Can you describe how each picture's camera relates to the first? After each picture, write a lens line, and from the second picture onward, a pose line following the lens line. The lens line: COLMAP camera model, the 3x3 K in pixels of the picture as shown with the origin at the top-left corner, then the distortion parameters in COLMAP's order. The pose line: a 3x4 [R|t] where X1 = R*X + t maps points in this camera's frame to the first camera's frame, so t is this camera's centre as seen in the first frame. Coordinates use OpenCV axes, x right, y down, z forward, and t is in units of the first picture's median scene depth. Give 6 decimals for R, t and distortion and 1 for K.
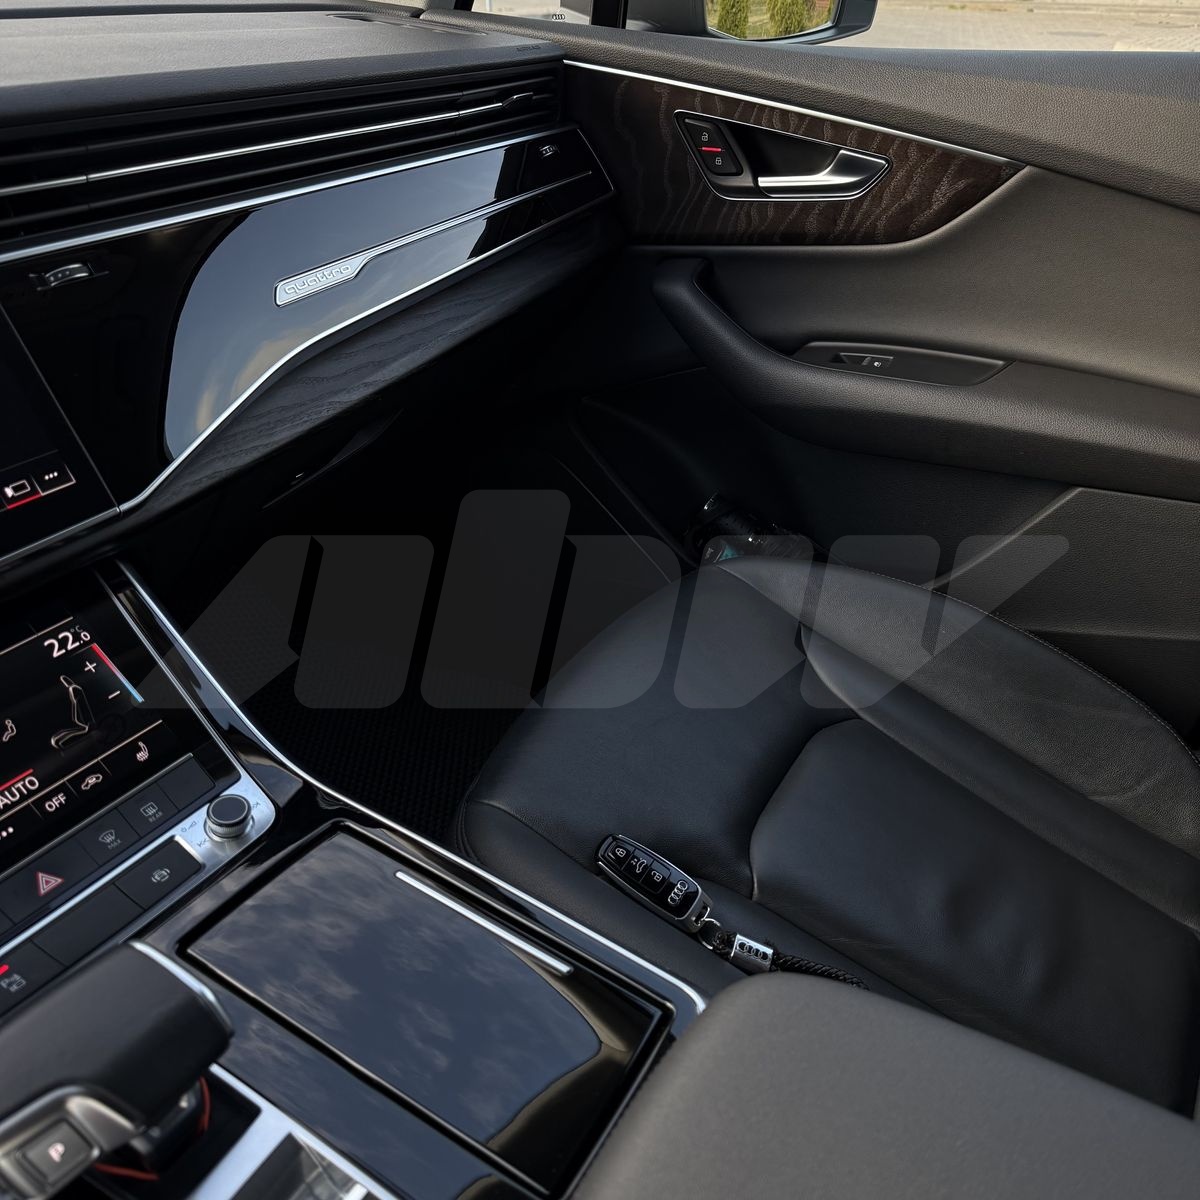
lens RADIAL K [[1130.6, 0, 591.5], [0, 1130.6, 601.6], [0, 0, 1]] dist [0.030672, -0.046832]
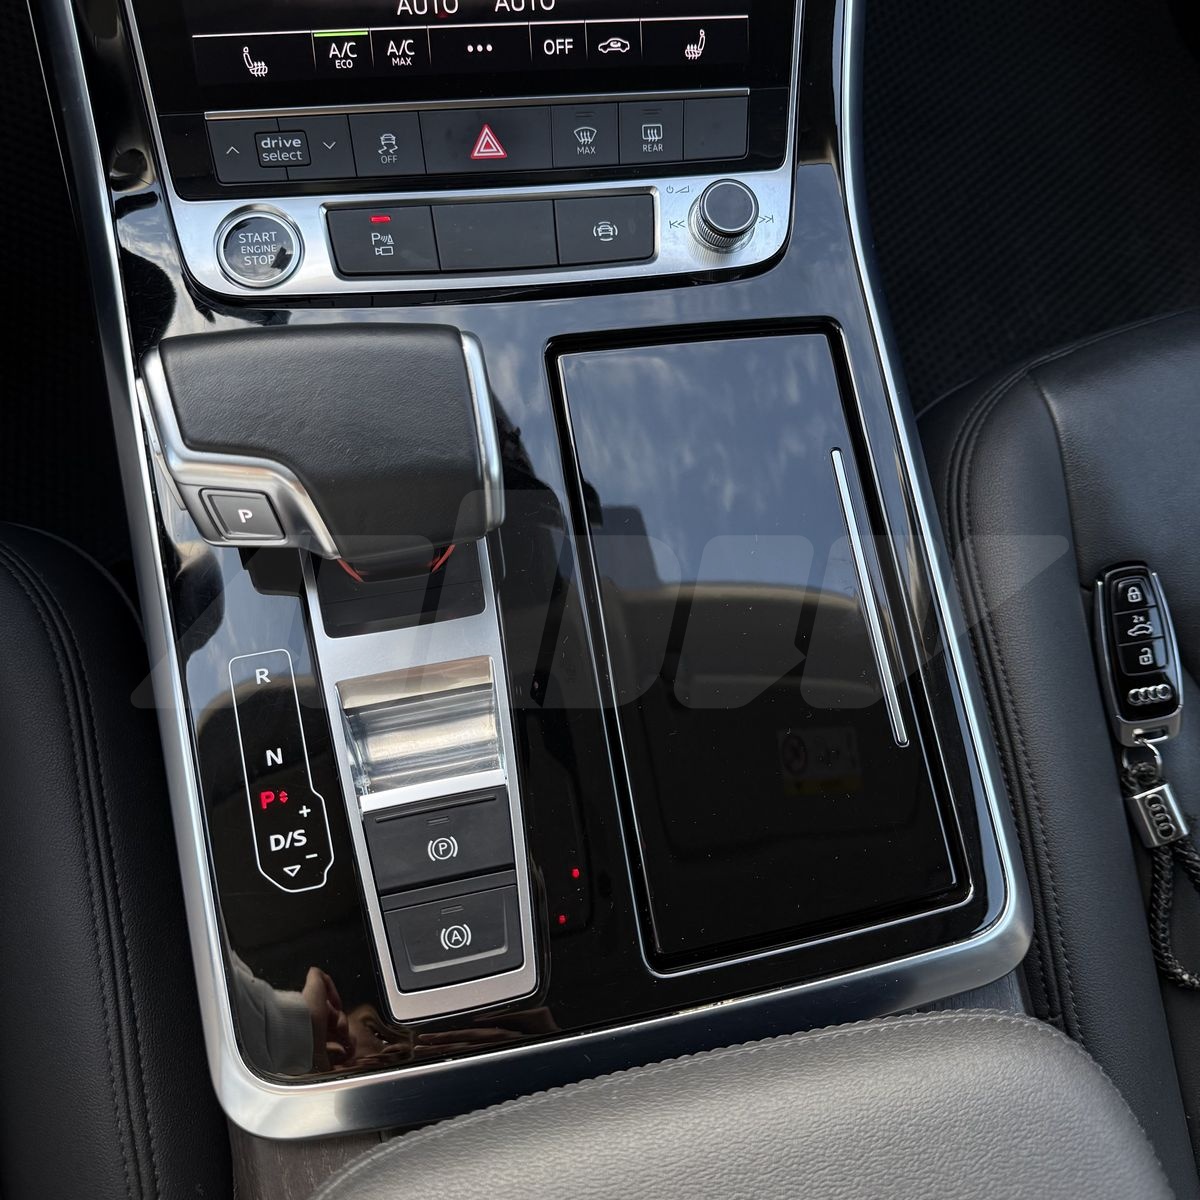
lens RADIAL K [[1137.3, 0, 582.0], [0, 1137.3, 595.6], [0, 0, 1]] dist [0.082419, -0.218114]
pose [[0.663722, 0.723617, -0.189347, -0.077089], [-0.460847, 0.595004, 0.658476, -0.094594], [0.589146, -0.349785, 0.728394, 0.361090]]
